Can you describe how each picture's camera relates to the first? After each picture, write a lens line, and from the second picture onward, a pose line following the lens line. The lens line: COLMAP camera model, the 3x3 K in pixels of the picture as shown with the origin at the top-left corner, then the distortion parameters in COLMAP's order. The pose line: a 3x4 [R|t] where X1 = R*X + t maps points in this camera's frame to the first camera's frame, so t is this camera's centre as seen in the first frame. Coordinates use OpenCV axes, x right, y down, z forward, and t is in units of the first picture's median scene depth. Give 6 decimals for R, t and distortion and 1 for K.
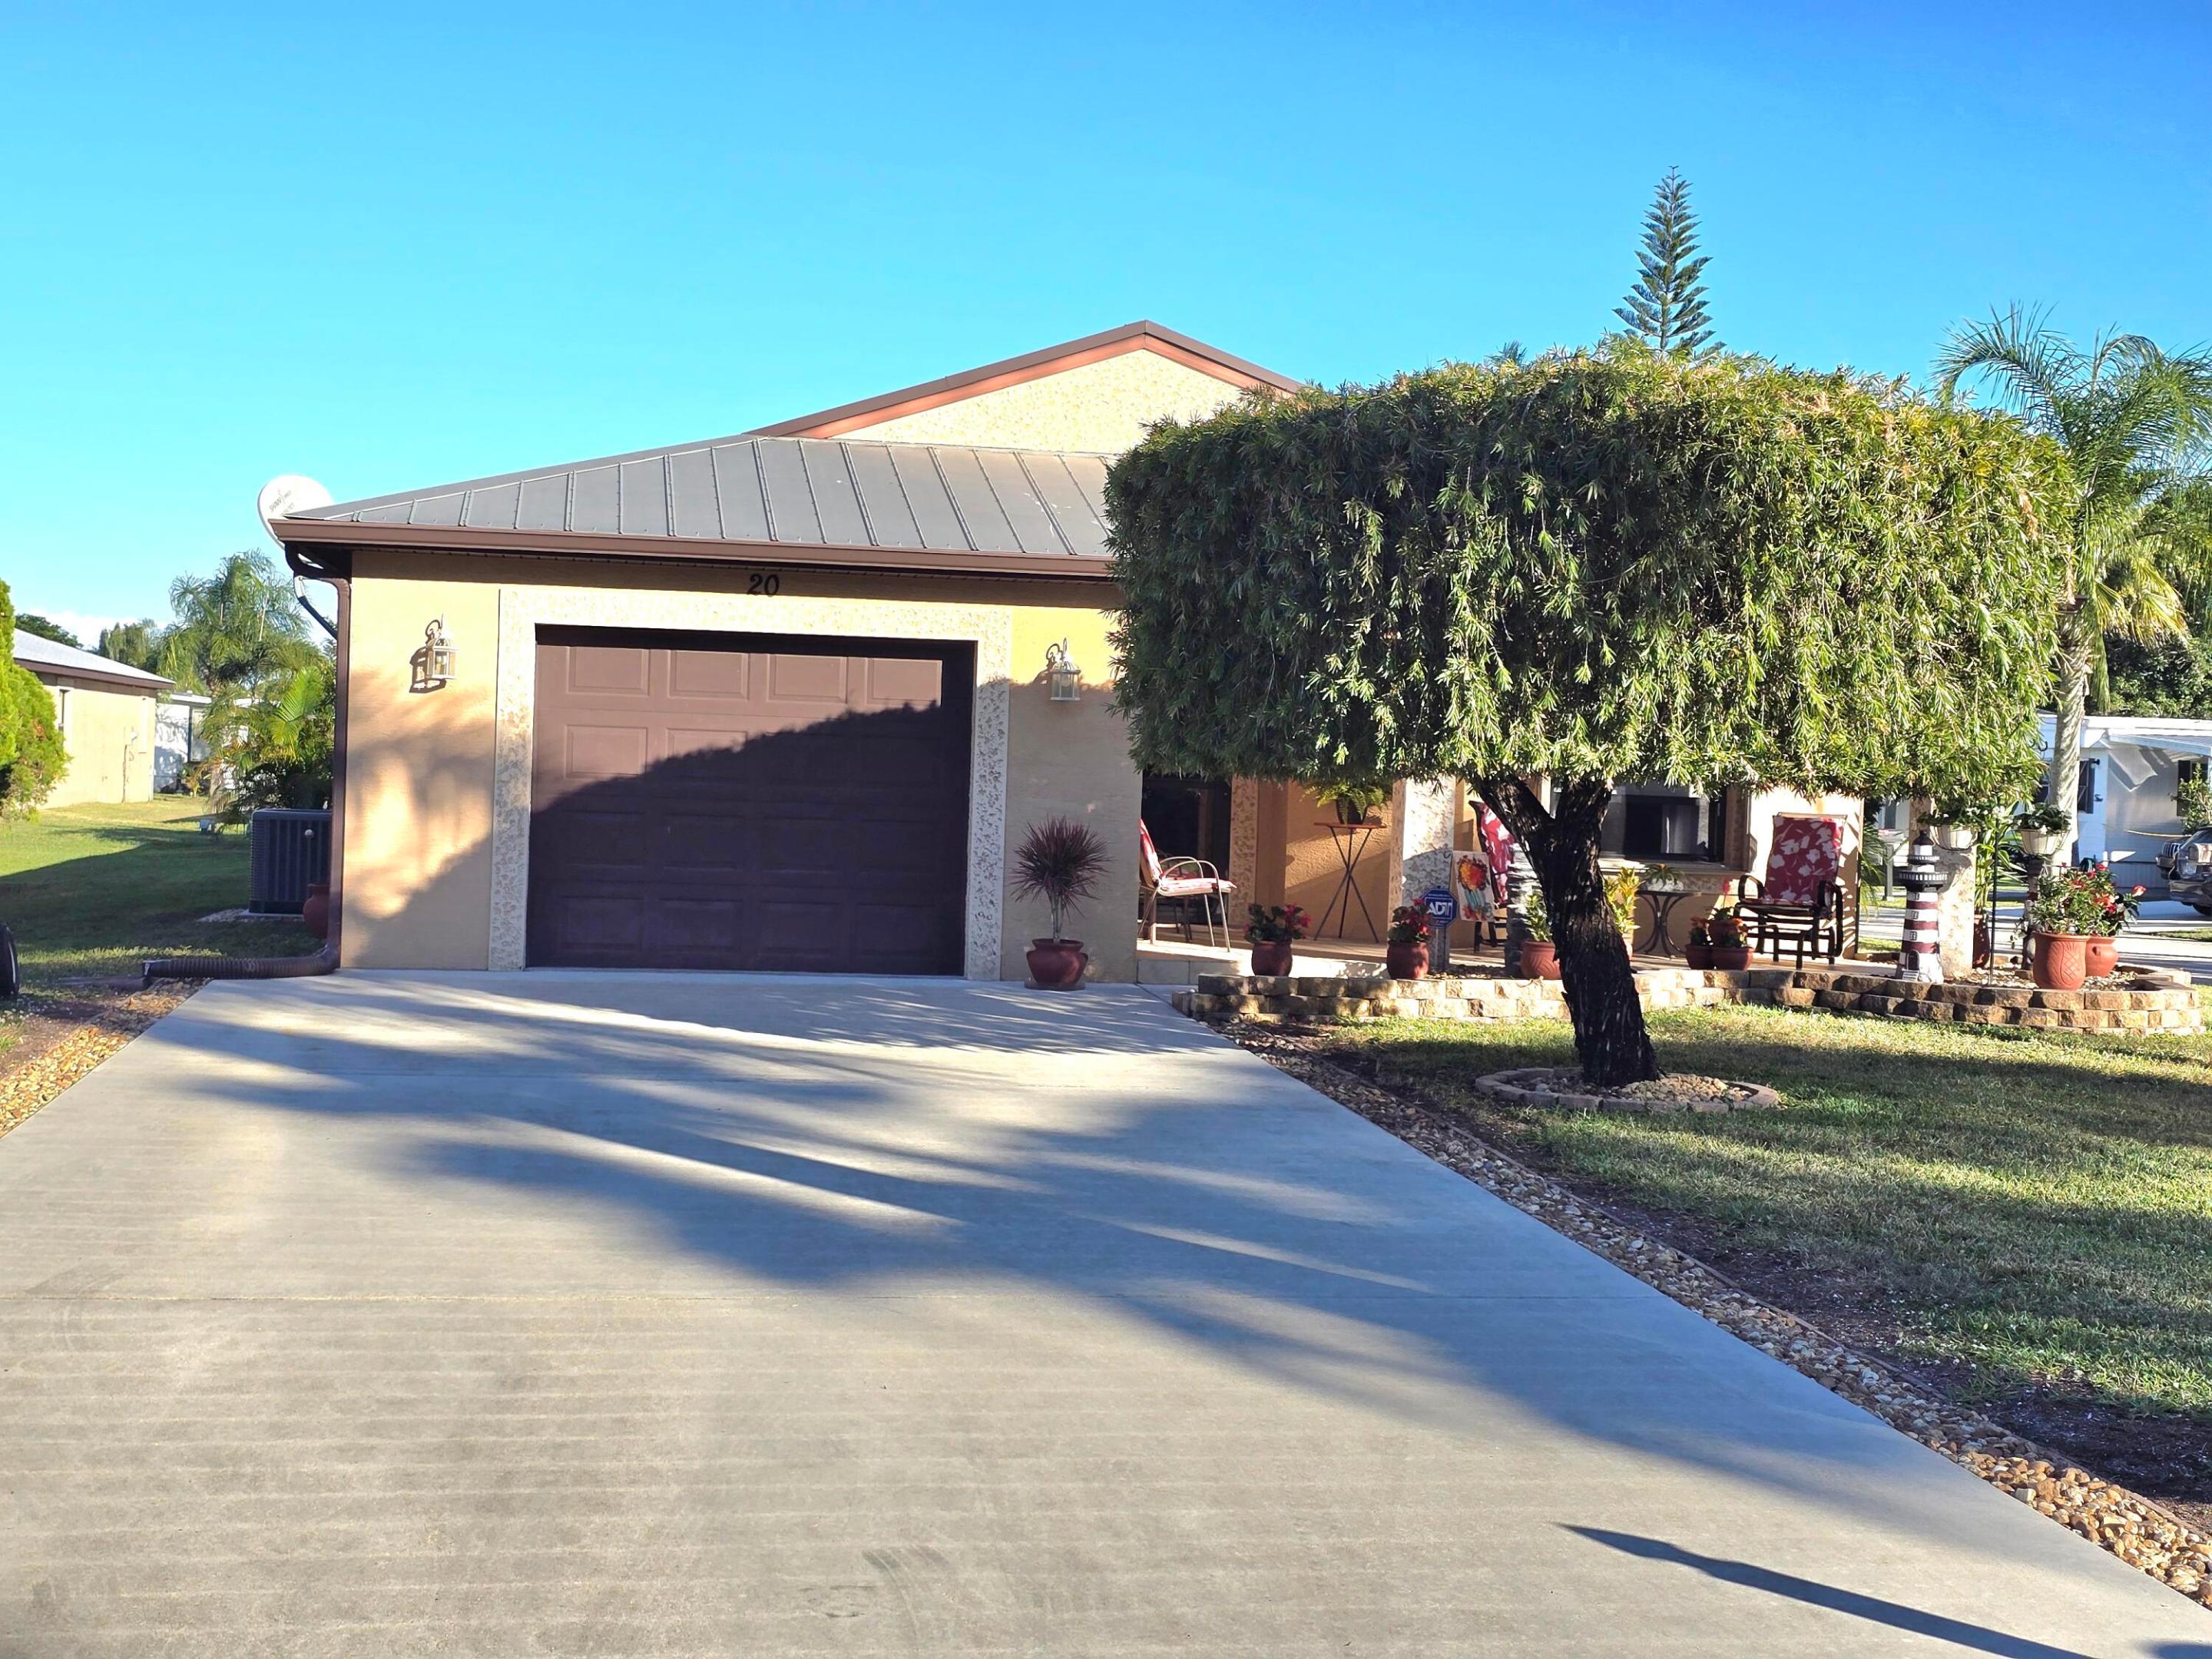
lens RADIAL K [[3761.2, 0, 1106.0], [0, 3761.2, 743.7], [0, 0, 1]] dist [0.130716, -0.363776]
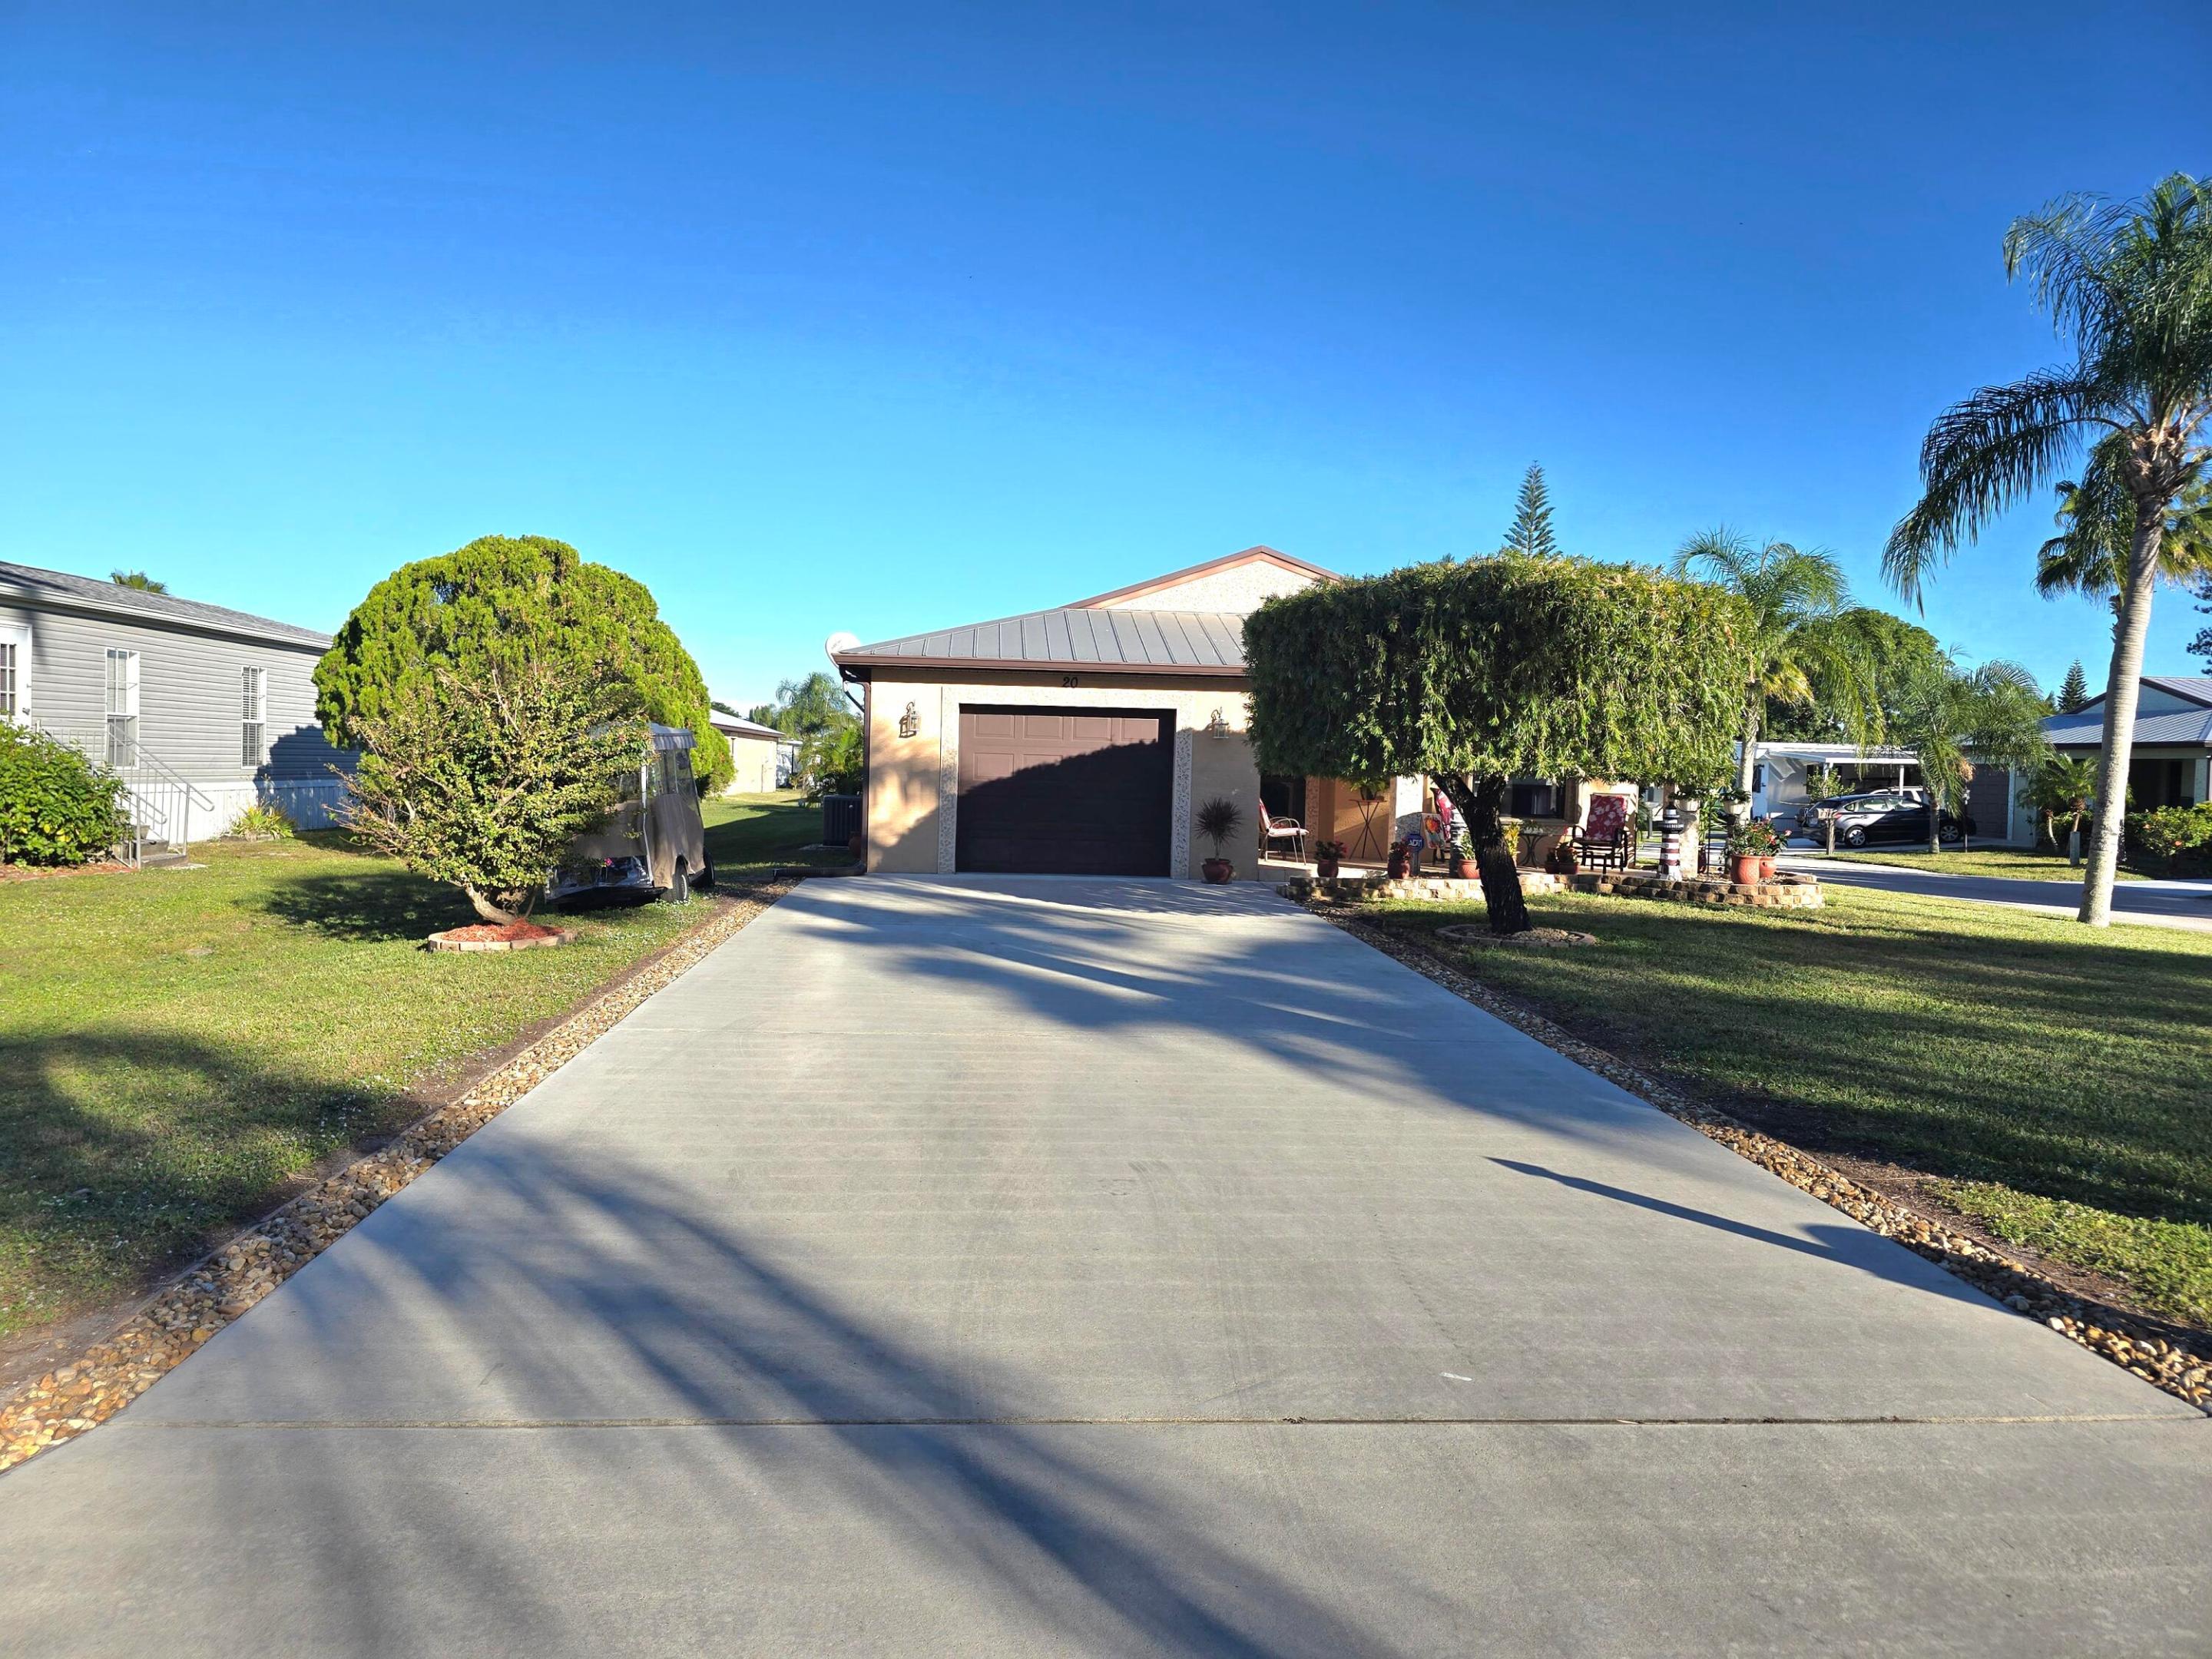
lens RADIAL K [[3761.2, 0, 1106.0], [0, 3761.2, 743.7], [0, 0, 1]] dist [0.130716, -0.363776]
pose [[0.985981, -0.001637, -0.166850, 0.255651], [0.009980, 0.998740, 0.049175, -0.105143], [0.166559, -0.050151, 0.984755, -0.947418]]
